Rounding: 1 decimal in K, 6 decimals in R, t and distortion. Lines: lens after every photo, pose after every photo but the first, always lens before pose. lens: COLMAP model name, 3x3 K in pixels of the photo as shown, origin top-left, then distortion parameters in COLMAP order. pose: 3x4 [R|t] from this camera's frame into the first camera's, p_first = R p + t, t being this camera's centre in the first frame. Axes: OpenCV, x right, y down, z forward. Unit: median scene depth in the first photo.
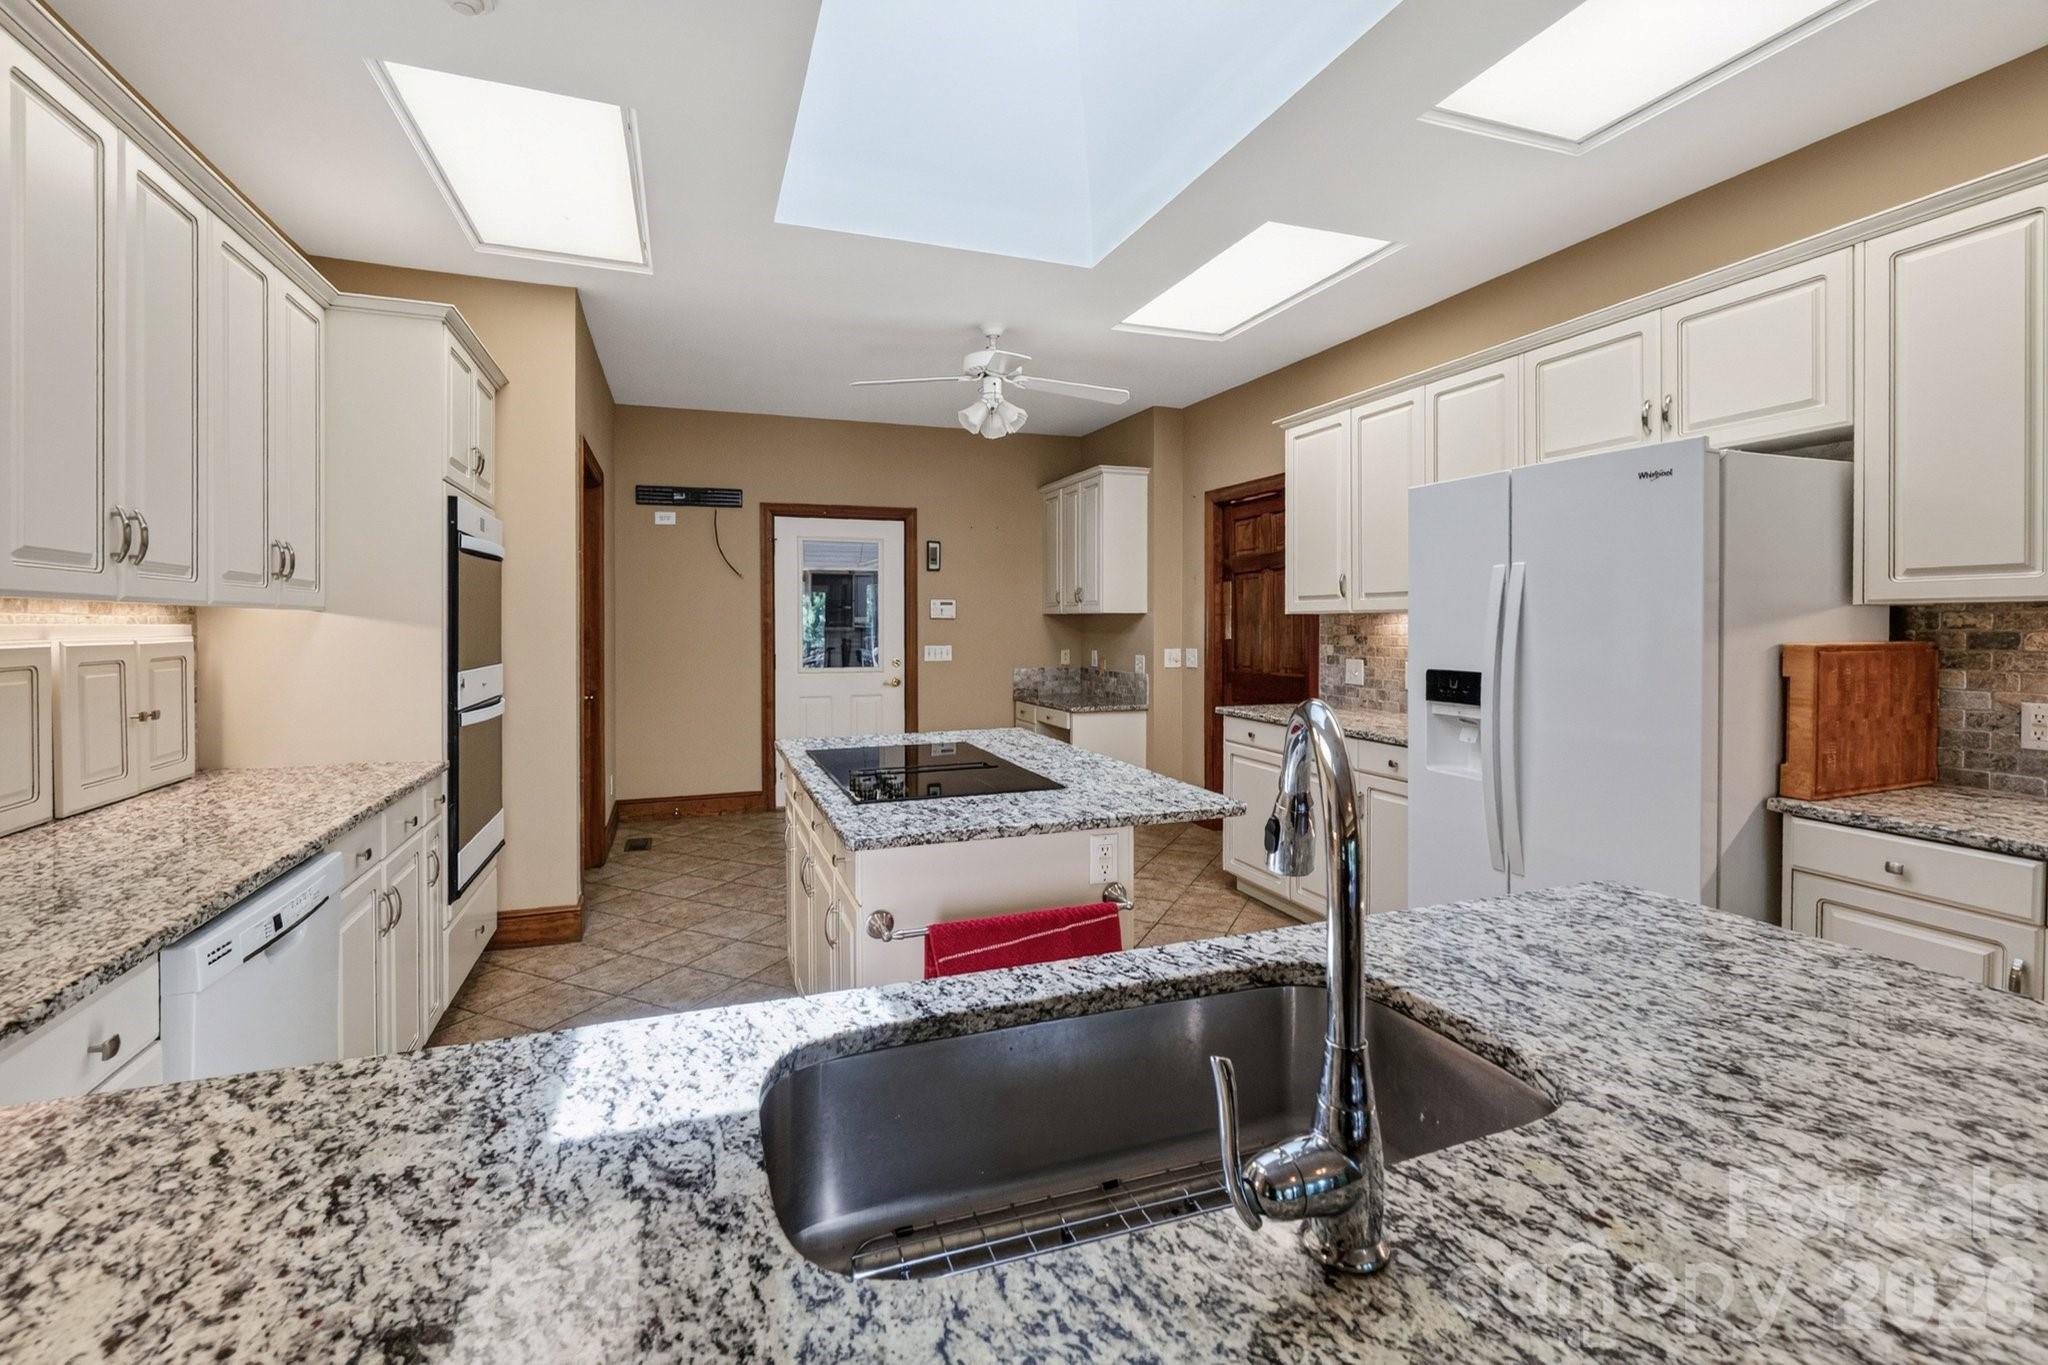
lens RADIAL K [[929.3, 0, 1019.8], [0, 929.3, 640.4], [0, 0, 1]] dist [0.000732, -0.000033]
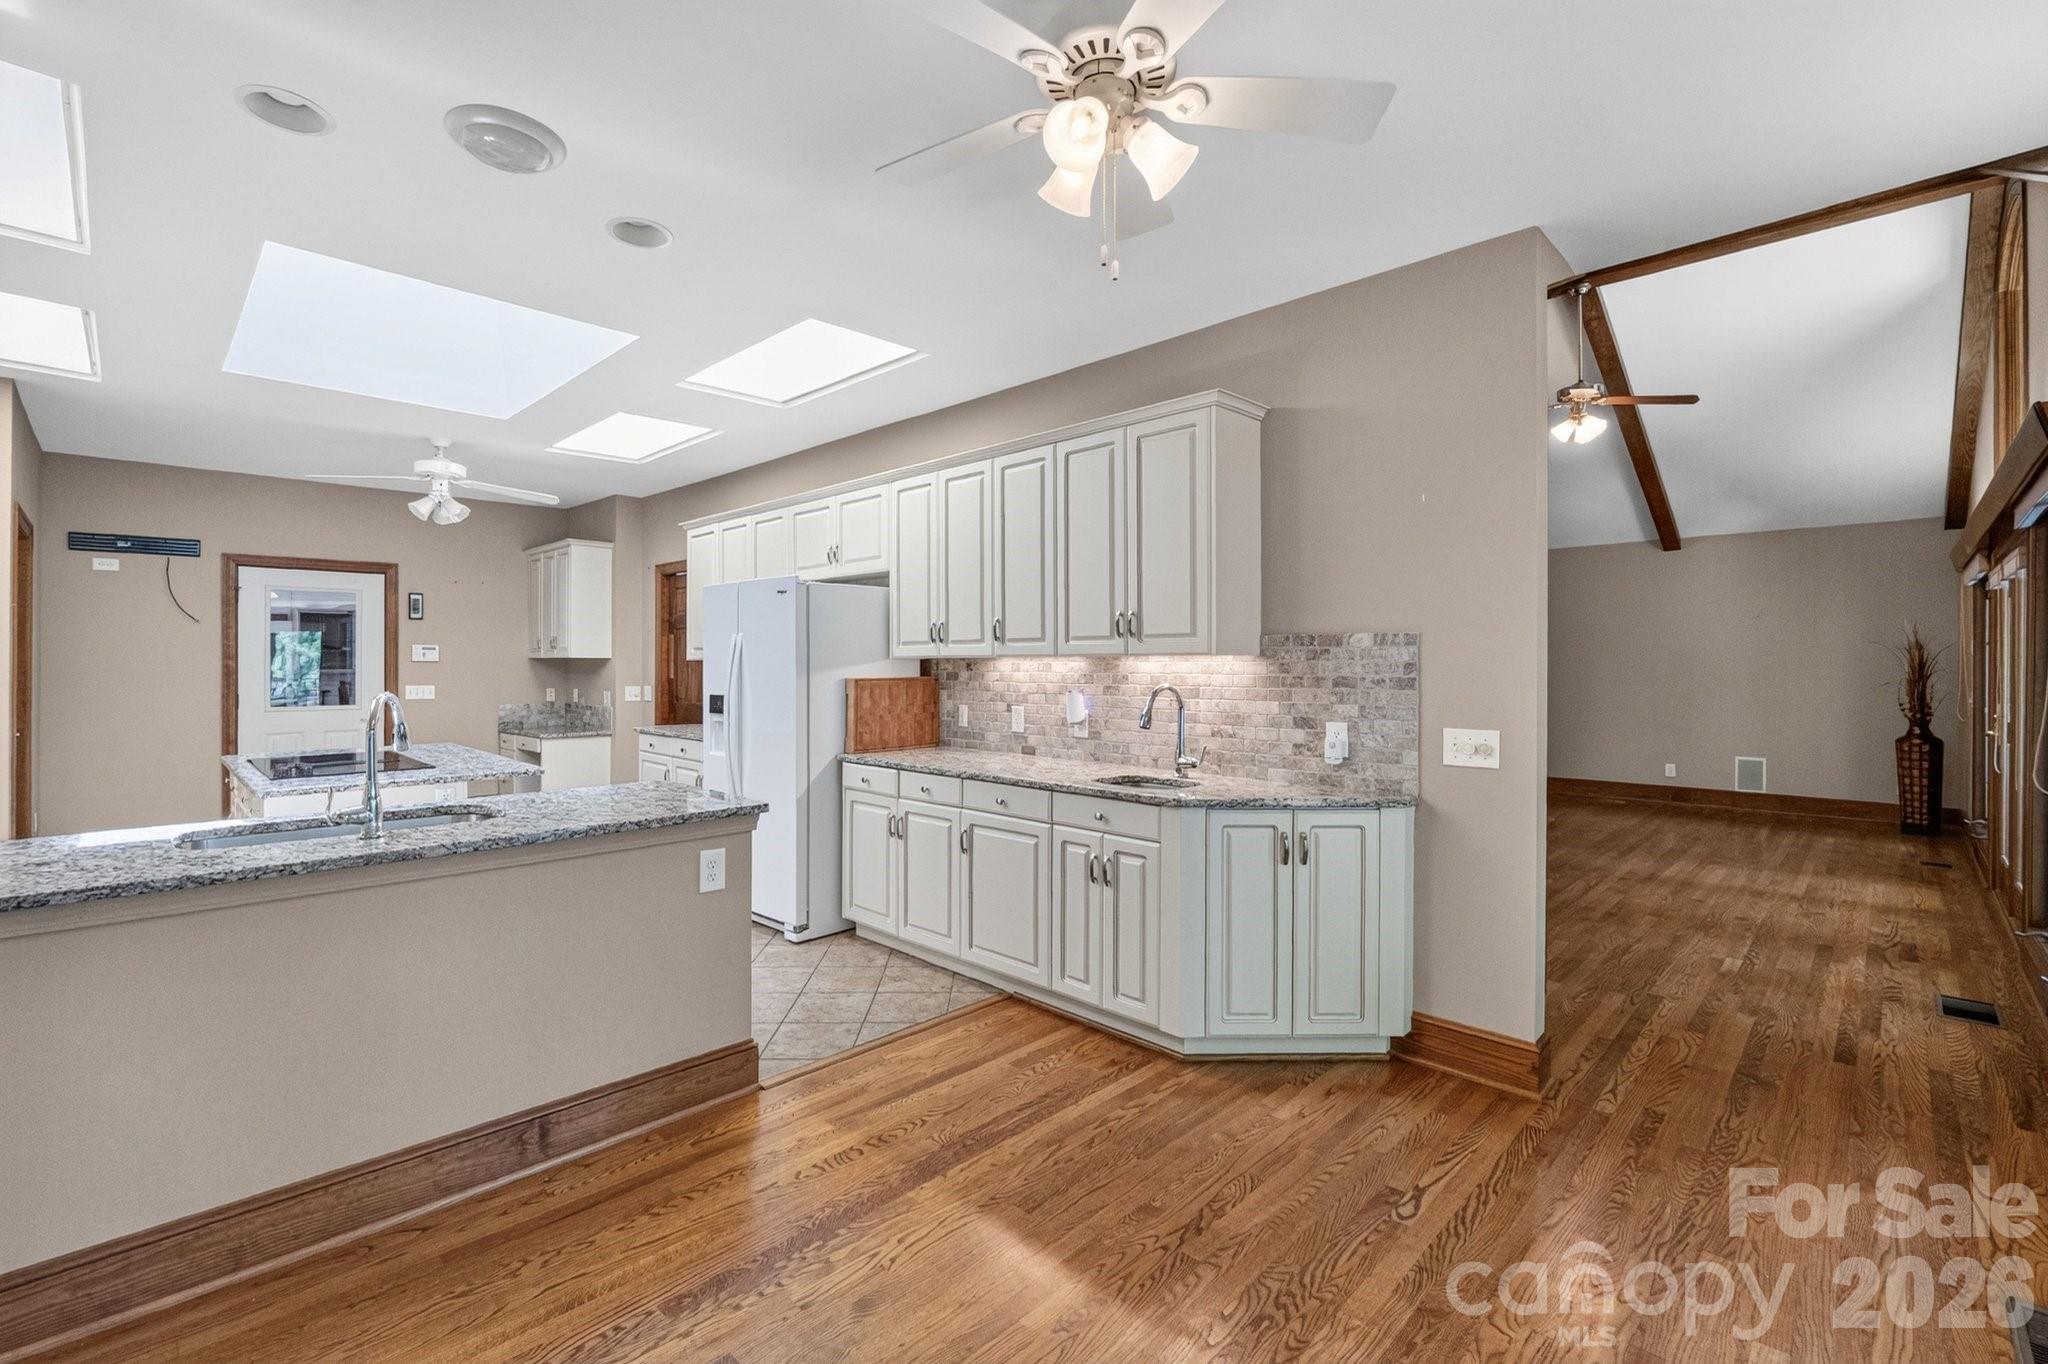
lens RADIAL K [[890.8, 0, 1010.7], [0, 890.8, 663.6], [0, 0, 1]] dist [-0.005273, -0.000446]
pose [[0.904935, 0.005732, 0.425511, 0.154763], [0.003845, 0.999758, -0.021643, 0.008274], [-0.425532, 0.021222, 0.904695, -0.439577]]
